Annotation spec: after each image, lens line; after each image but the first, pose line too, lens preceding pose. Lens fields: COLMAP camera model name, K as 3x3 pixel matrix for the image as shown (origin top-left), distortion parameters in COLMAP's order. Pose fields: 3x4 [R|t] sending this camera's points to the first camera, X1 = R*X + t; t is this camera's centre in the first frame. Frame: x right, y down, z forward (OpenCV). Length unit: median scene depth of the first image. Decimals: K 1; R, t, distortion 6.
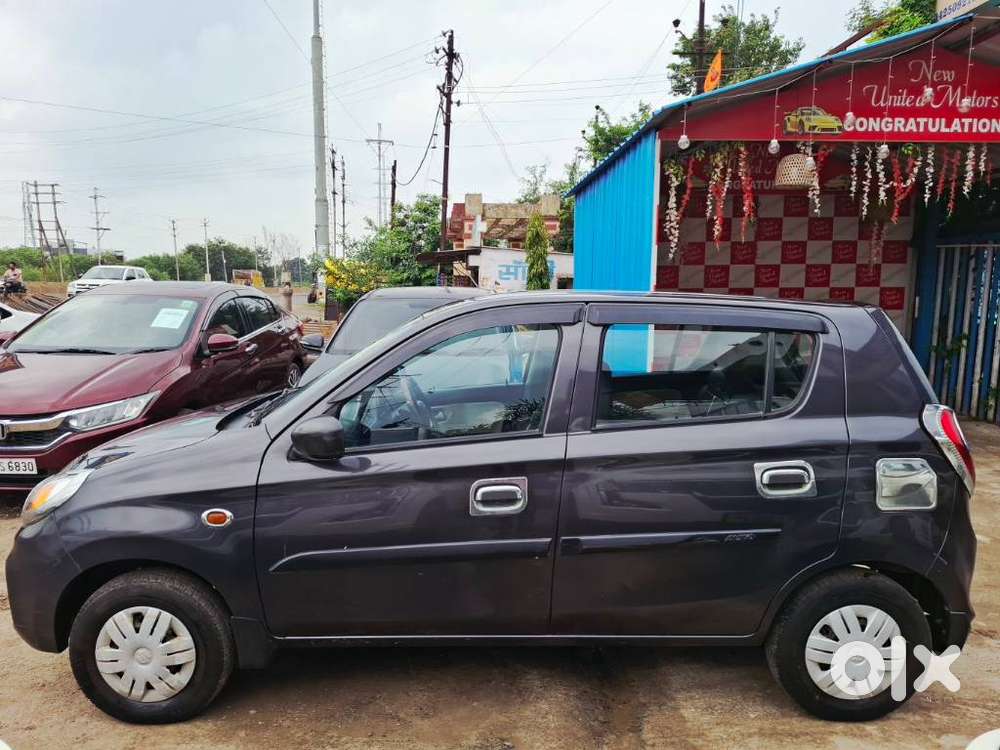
lens RADIAL K [[723.2, 0, 499.7], [0, 723.2, 372.7], [0, 0, 1]] dist [0.011451, -0.019998]
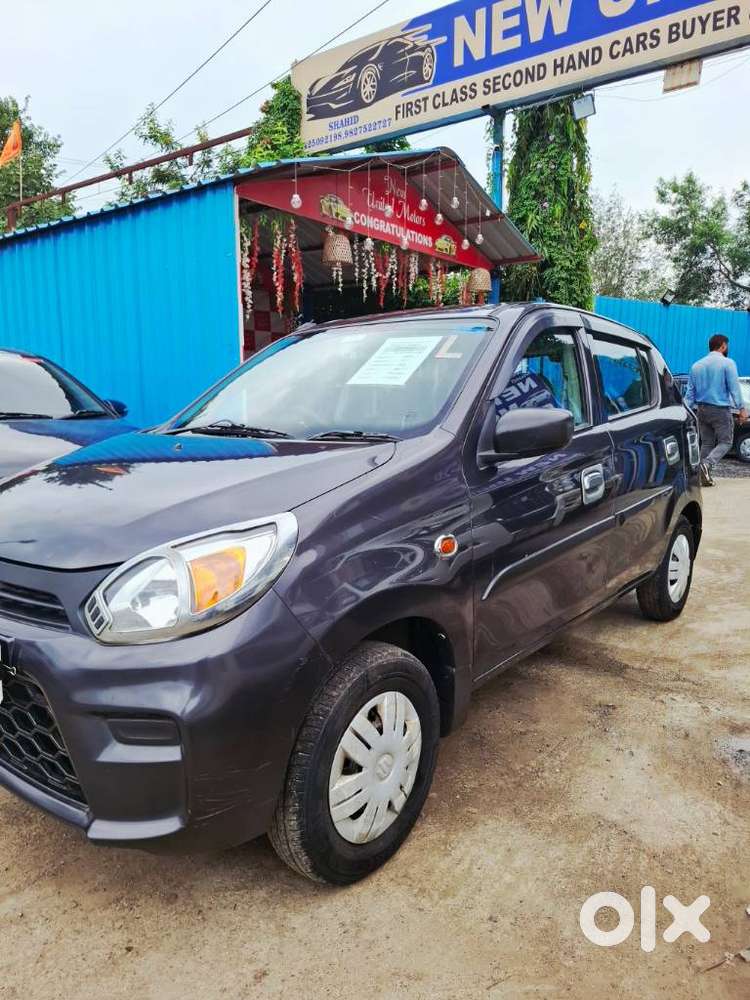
lens RADIAL K [[706.0, 0, 385.1], [0, 706.0, 500.5], [0, 0, 1]] dist [0.025690, -0.022375]
pose [[0.616352, -0.113817, 0.779202, -0.442177], [0.097014, 0.992937, 0.068298, 0.041772], [-0.781472, 0.033498, 0.623040, 0.254643]]
